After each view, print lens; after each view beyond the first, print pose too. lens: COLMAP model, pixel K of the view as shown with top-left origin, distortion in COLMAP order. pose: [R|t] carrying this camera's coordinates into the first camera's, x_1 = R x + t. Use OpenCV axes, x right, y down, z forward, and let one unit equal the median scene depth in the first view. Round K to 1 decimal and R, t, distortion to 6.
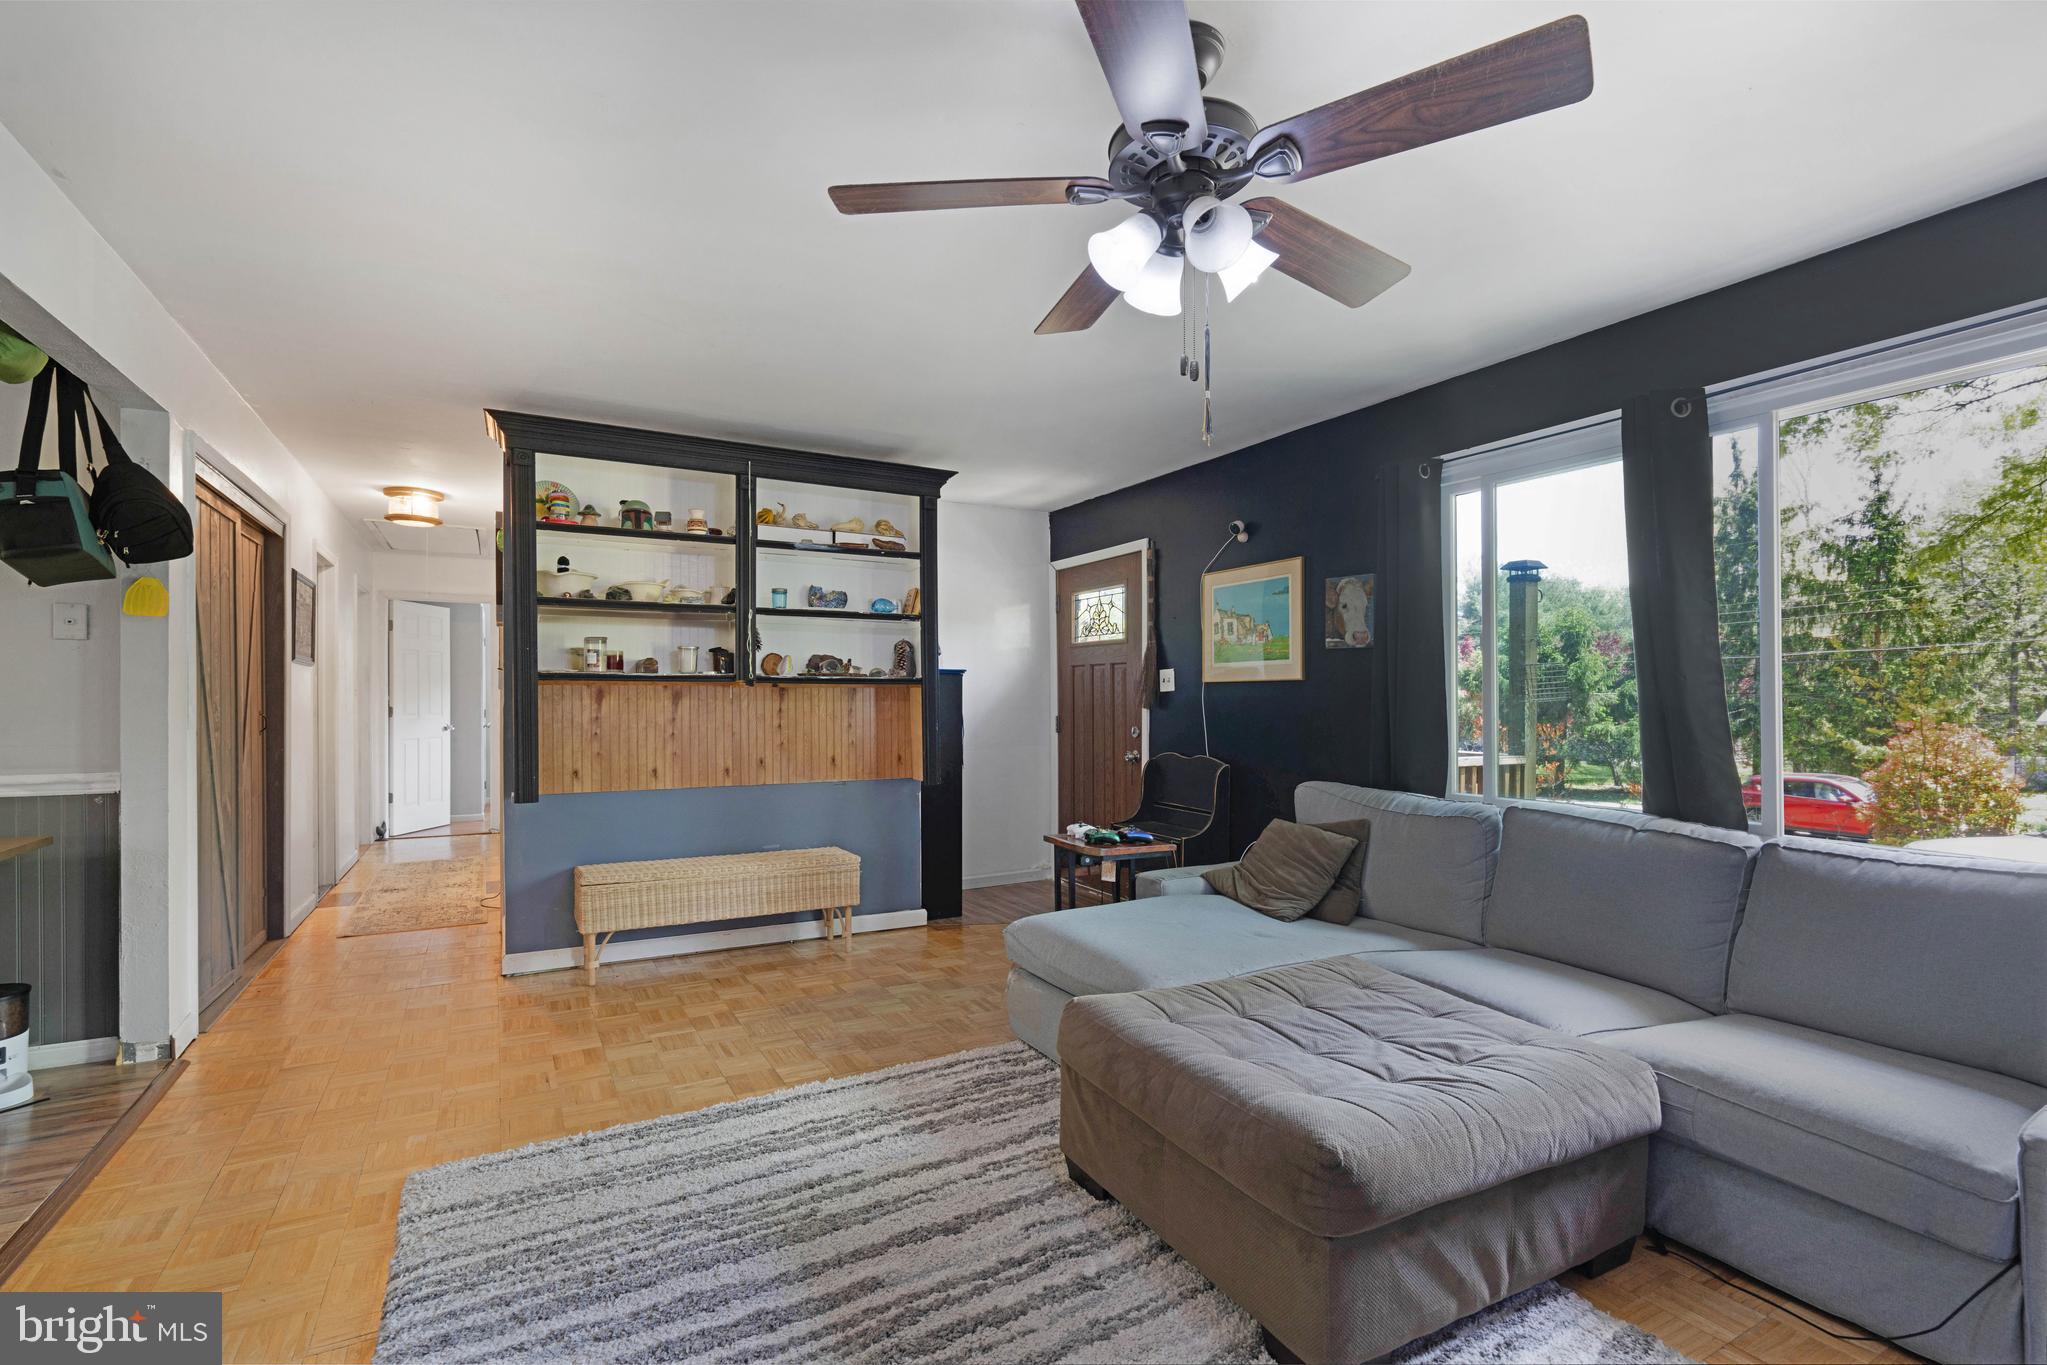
lens RADIAL K [[930.1, 0, 1026.9], [0, 930.1, 698.5], [0, 0, 1]] dist [-0.000769, 0.000036]
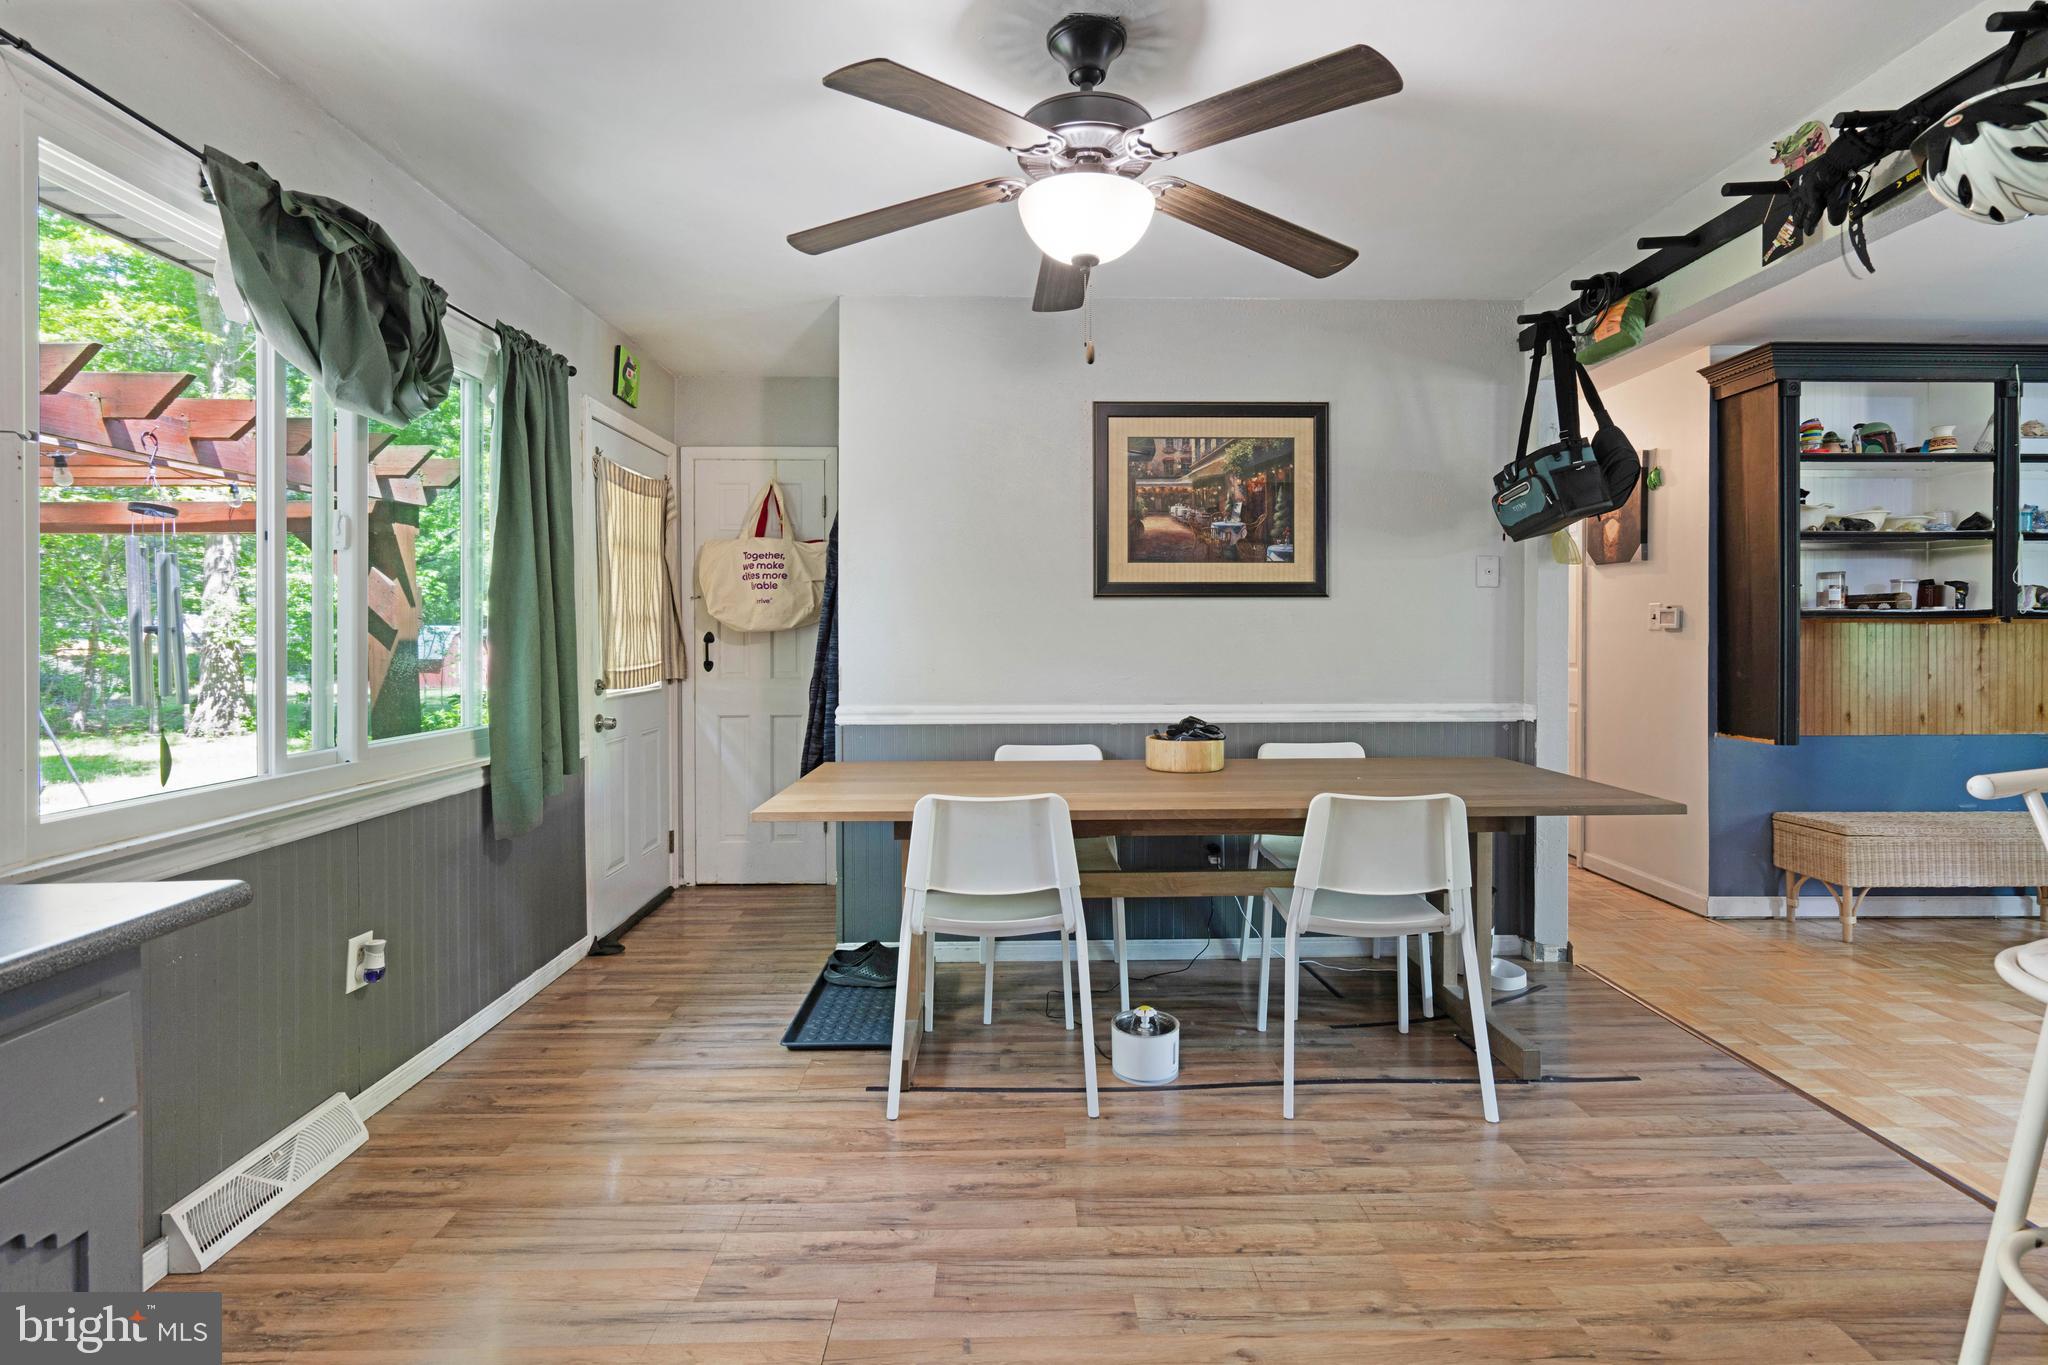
lens RADIAL K [[952.5, 0, 1031.2], [0, 952.5, 638.4], [0, 0, 1]] dist [-0.001795, 0.000600]
pose [[0.883674, 0.000920, -0.468102, -0.703369], [0.002061, 0.999981, 0.005856, -0.005736], [0.468099, -0.006139, 0.883655, -0.223412]]
